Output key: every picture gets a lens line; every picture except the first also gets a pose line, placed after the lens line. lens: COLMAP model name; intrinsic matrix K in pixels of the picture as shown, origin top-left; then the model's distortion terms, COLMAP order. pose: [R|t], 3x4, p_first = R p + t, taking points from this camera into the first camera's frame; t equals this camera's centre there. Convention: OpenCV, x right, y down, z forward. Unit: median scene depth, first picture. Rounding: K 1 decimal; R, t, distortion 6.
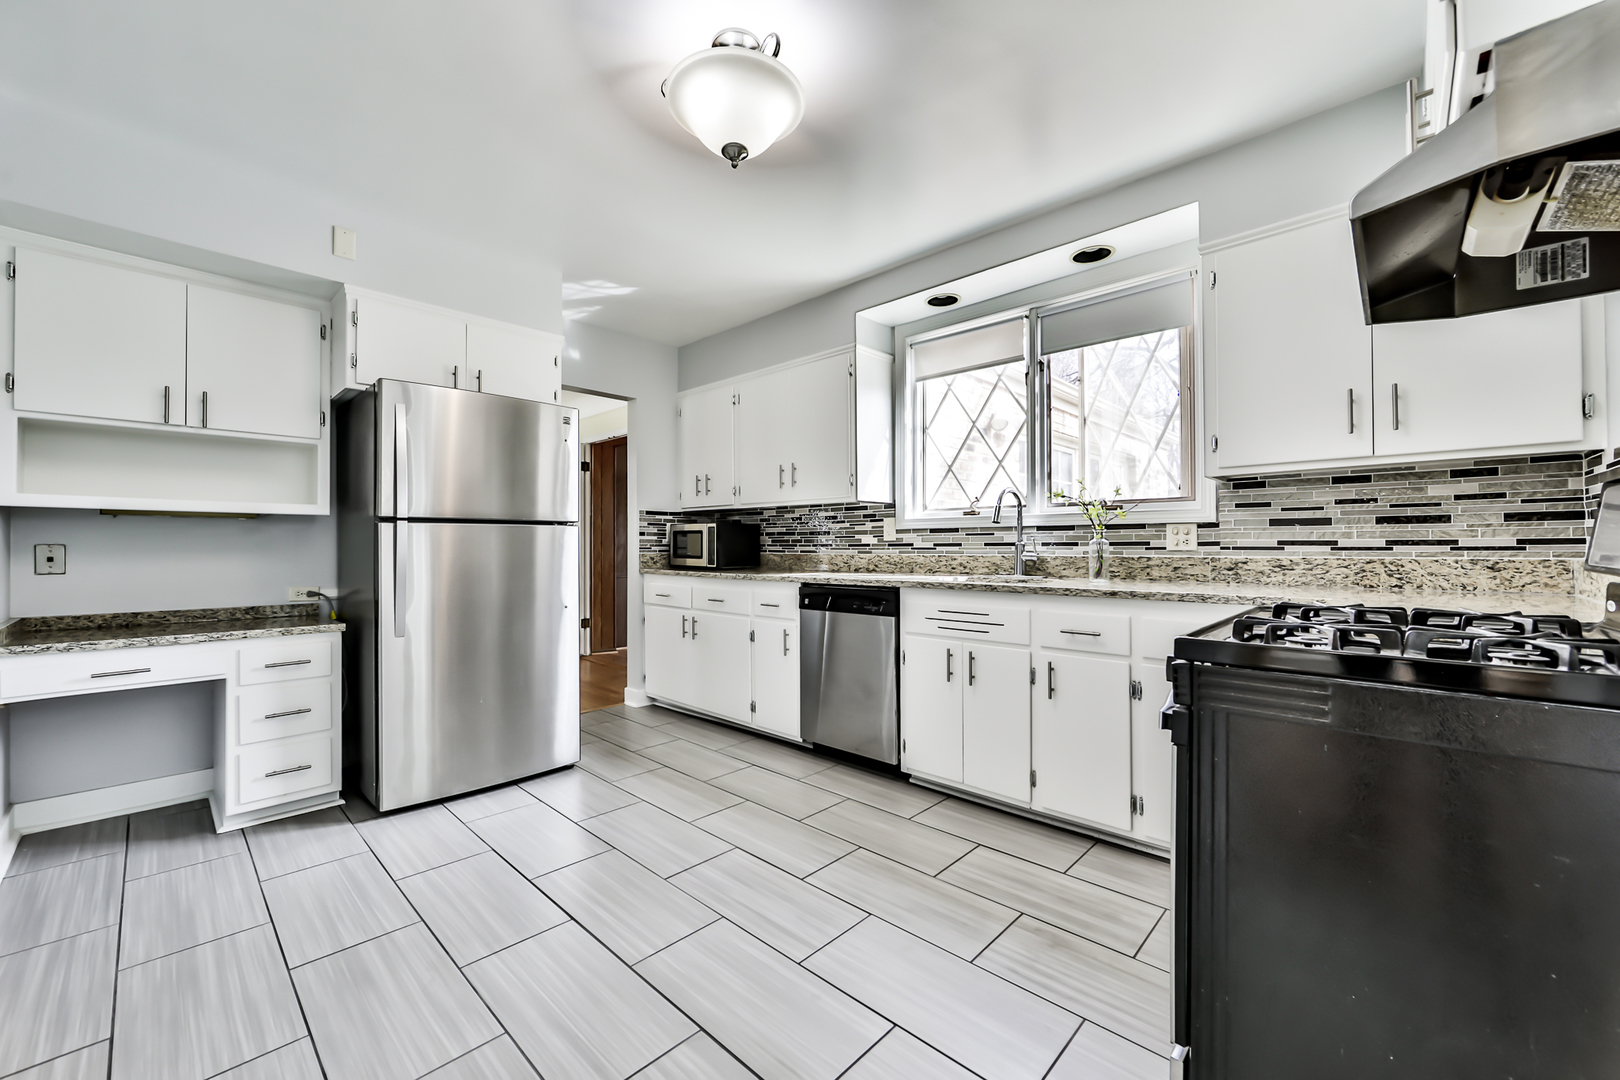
lens RADIAL K [[639.4, 0, 808.5], [0, 639.4, 541.6], [0, 0, 1]] dist [-0.014454, 0.003861]
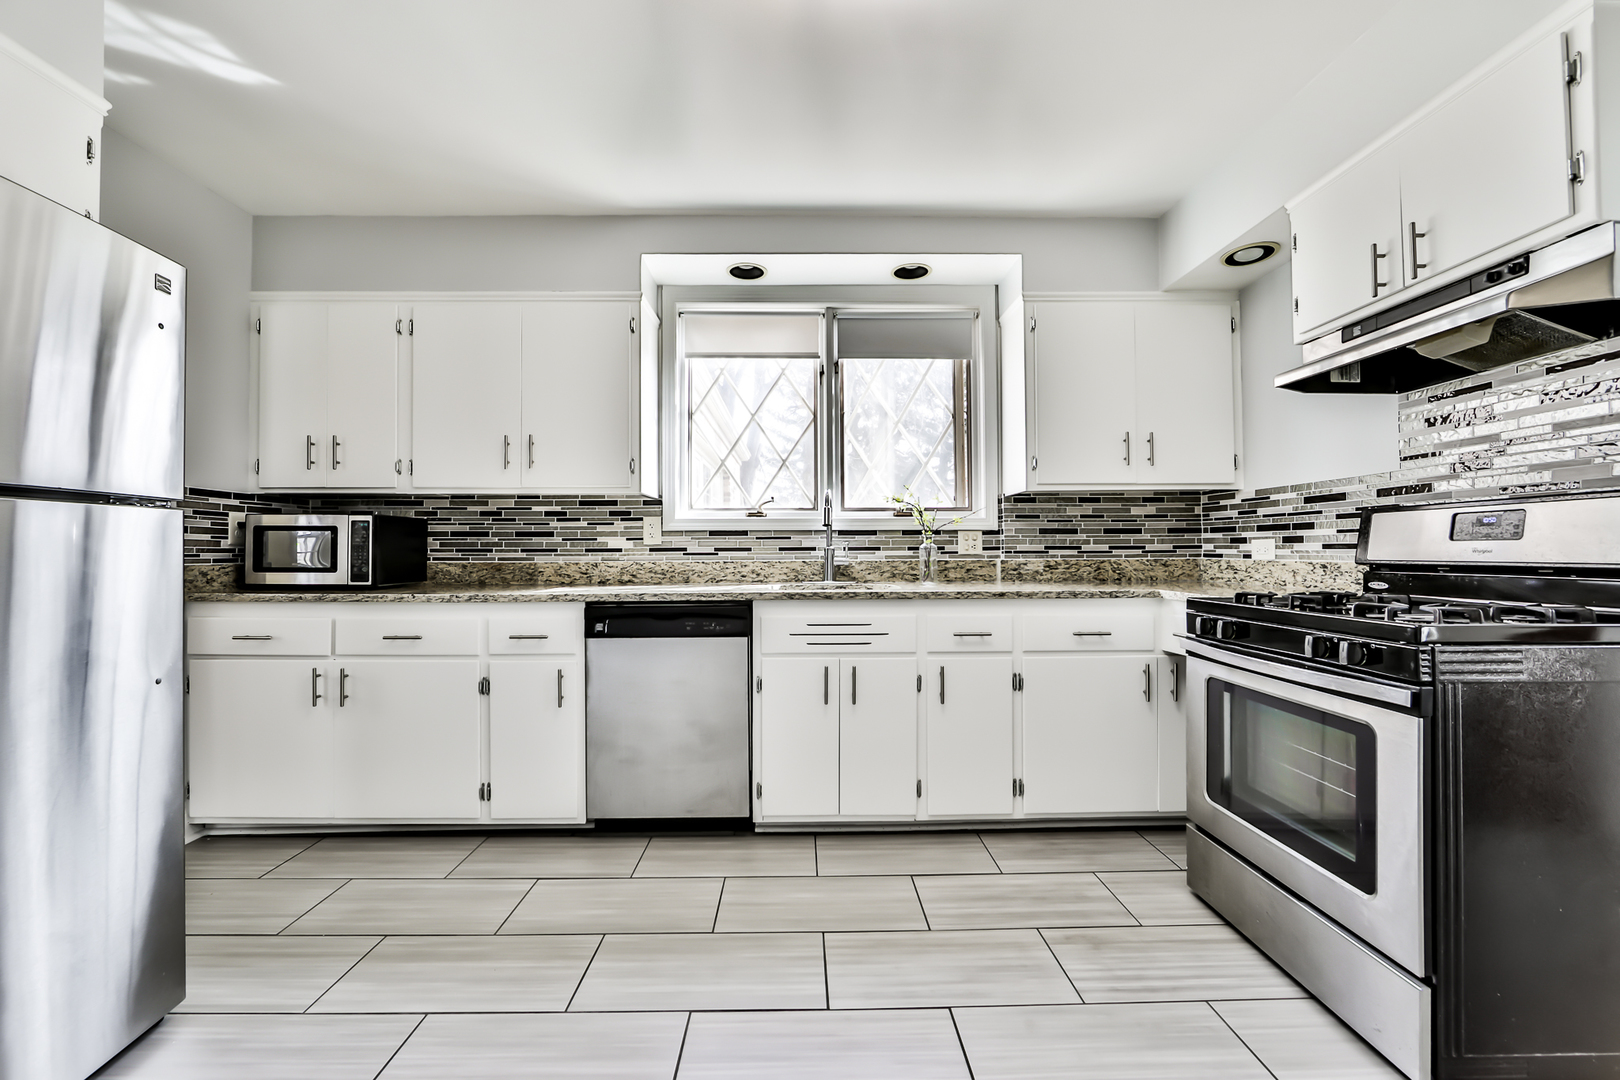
lens RADIAL K [[639.4, 0, 808.5], [0, 639.4, 541.6], [0, 0, 1]] dist [-0.014454, 0.003861]
pose [[0.713511, 0.009756, 0.700576, -0.347590], [-0.002632, 0.999933, -0.011244, 0.003929], [-0.700639, 0.006179, 0.713489, 0.320417]]
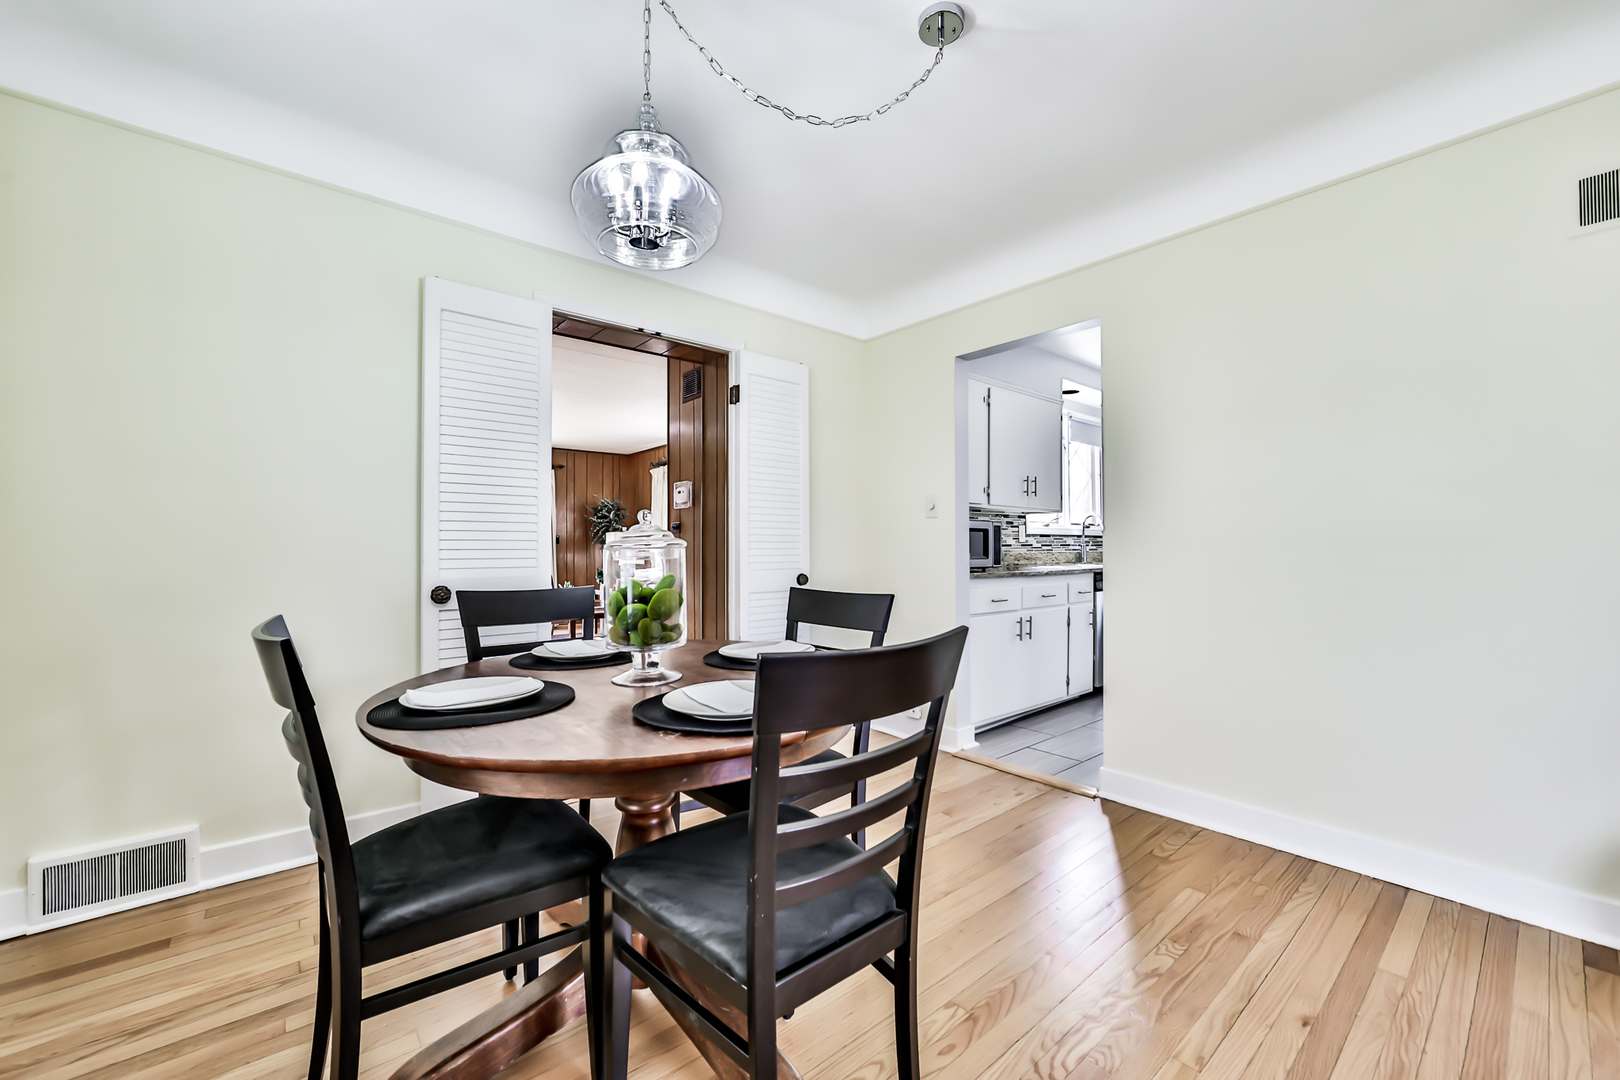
lens RADIAL K [[639.4, 0, 808.5], [0, 639.4, 541.6], [0, 0, 1]] dist [-0.014454, 0.003861]
pose [[0.107459, 0.017530, 0.994055, -1.459547], [-0.003240, 0.999845, -0.017282, 0.025422], [-0.994204, -0.001364, 0.107499, 1.501855]]
